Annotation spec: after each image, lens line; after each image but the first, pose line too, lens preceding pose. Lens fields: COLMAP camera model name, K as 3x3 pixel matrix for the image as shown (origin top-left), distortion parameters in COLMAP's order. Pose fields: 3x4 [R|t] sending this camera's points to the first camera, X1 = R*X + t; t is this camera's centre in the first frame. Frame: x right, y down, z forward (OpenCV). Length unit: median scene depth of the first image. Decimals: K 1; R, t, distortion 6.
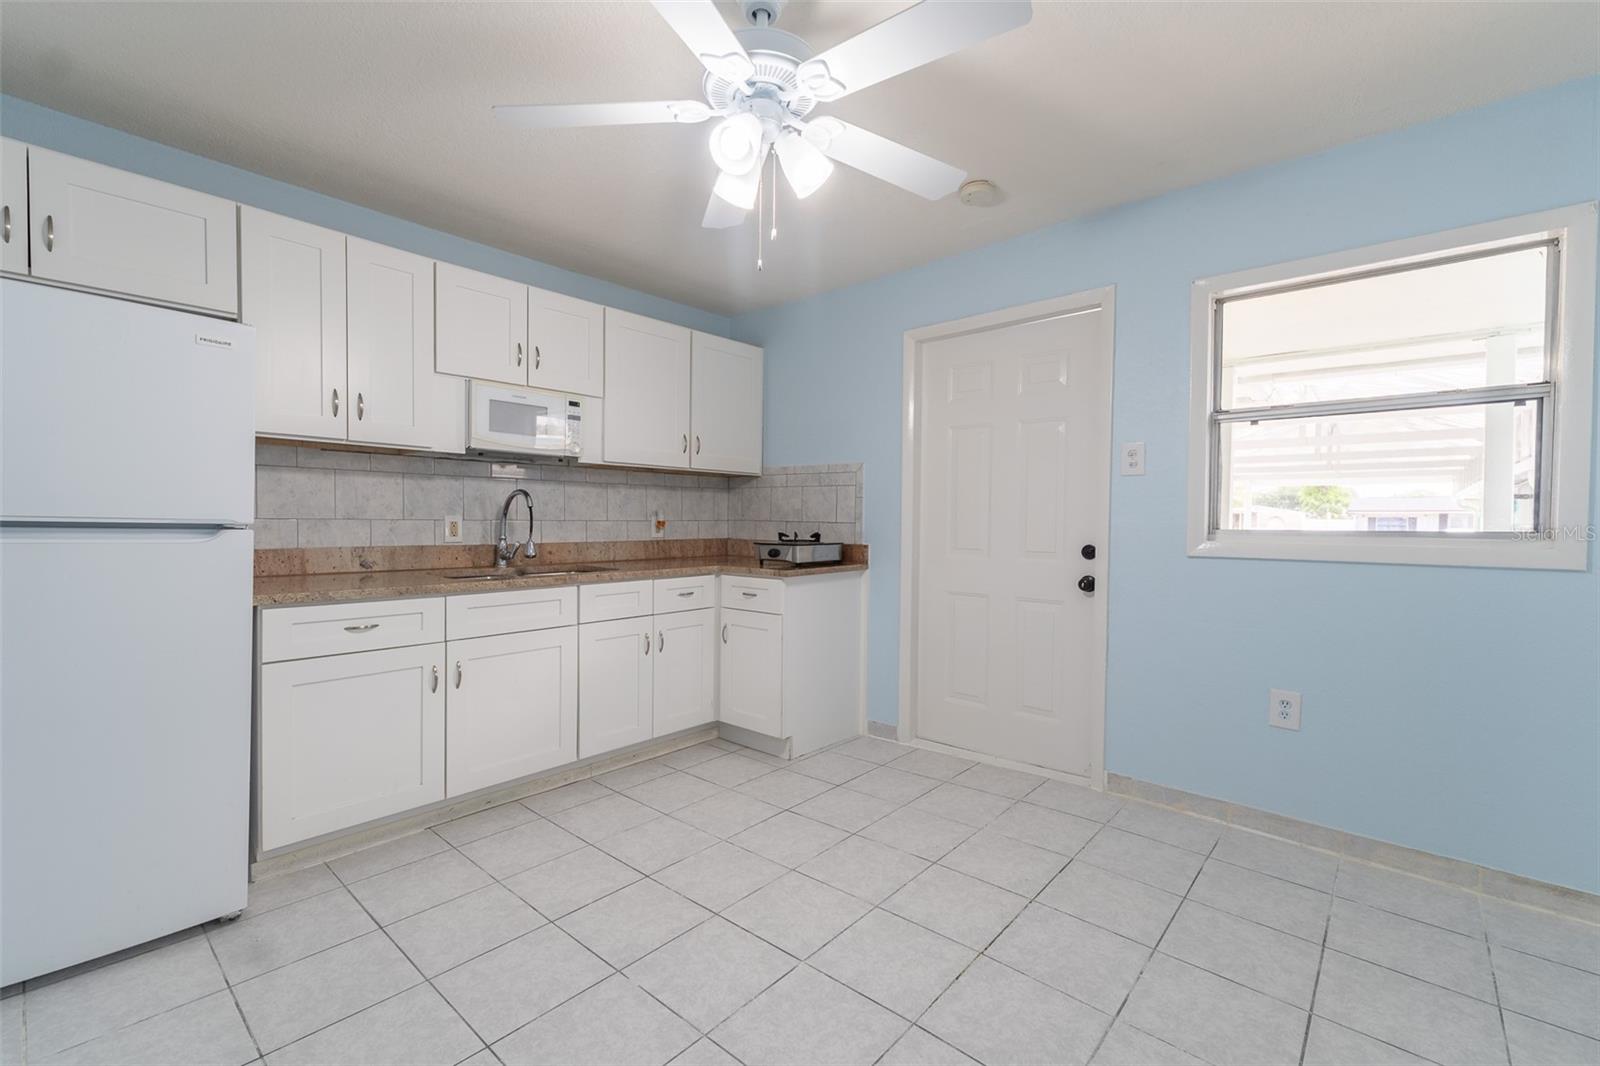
lens RADIAL K [[684.4, 0, 801.1], [0, 684.4, 531.7], [0, 0, 1]] dist [0.001134, 0.000803]
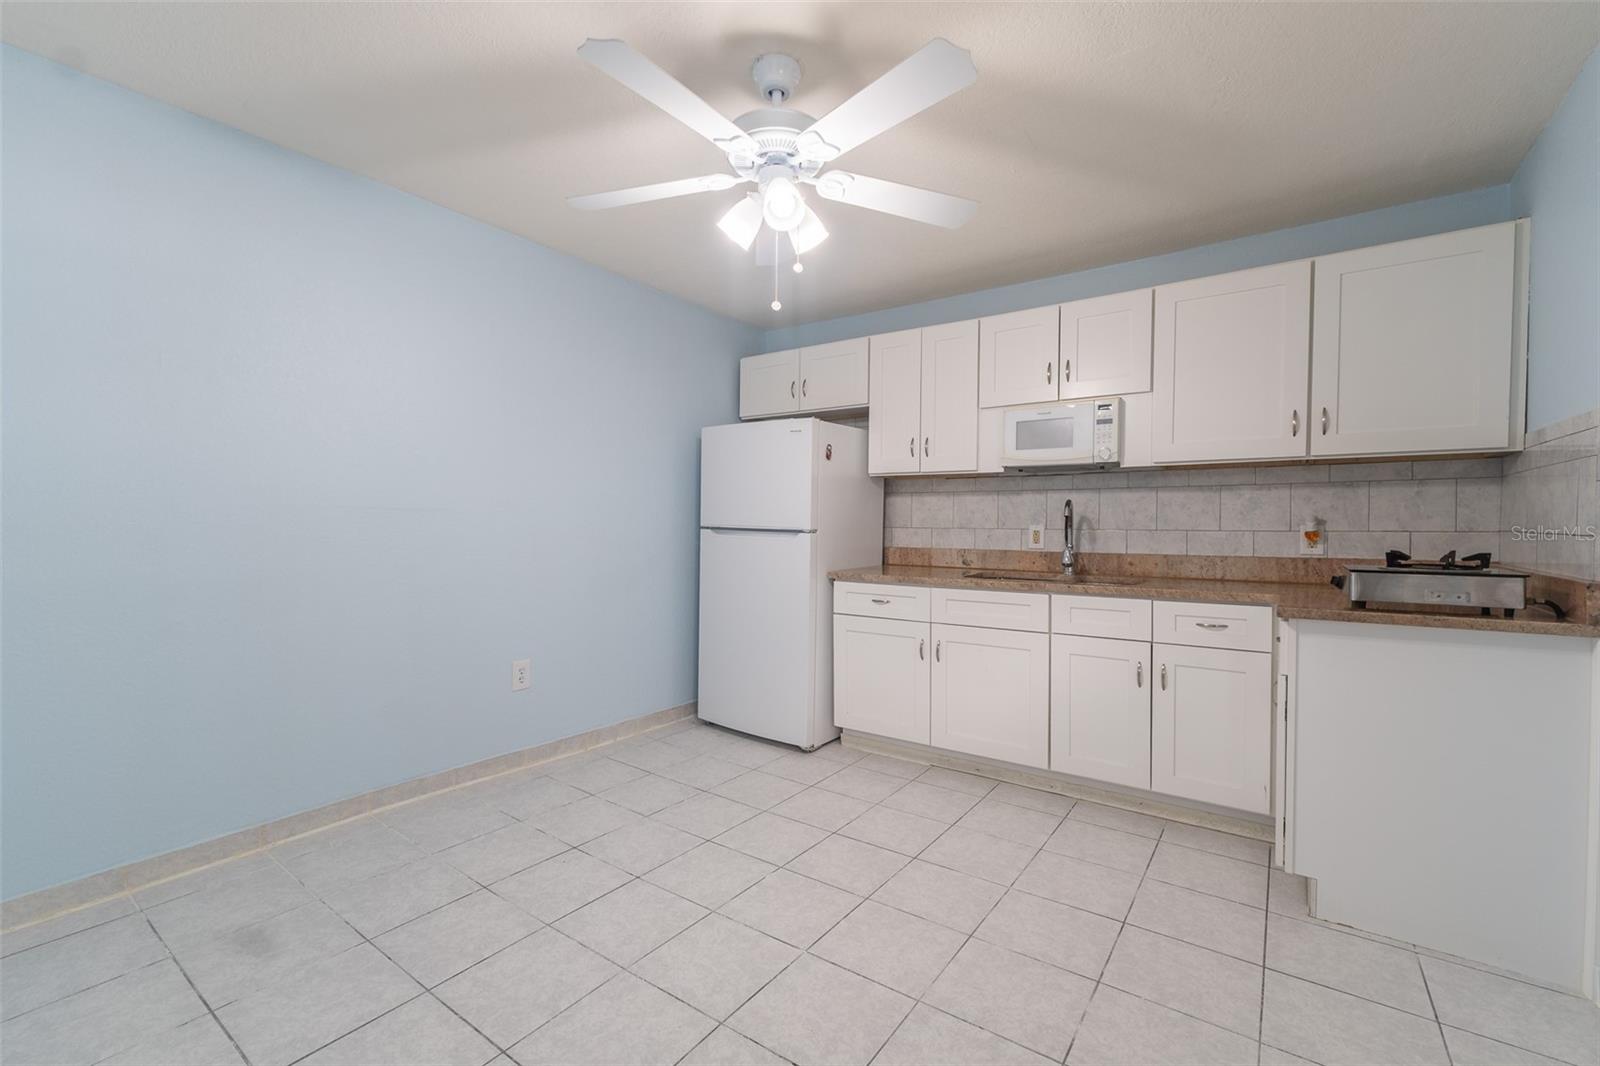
lens RADIAL K [[684.4, 0, 800.1], [0, 684.4, 532.3], [0, 0, 1]] dist [0.001134, 0.000803]
pose [[0.098169, 0.003340, -0.995164, 0.585751], [-0.022998, 0.999735, 0.001087, -0.004014], [0.994904, 0.022780, 0.098220, 0.497656]]
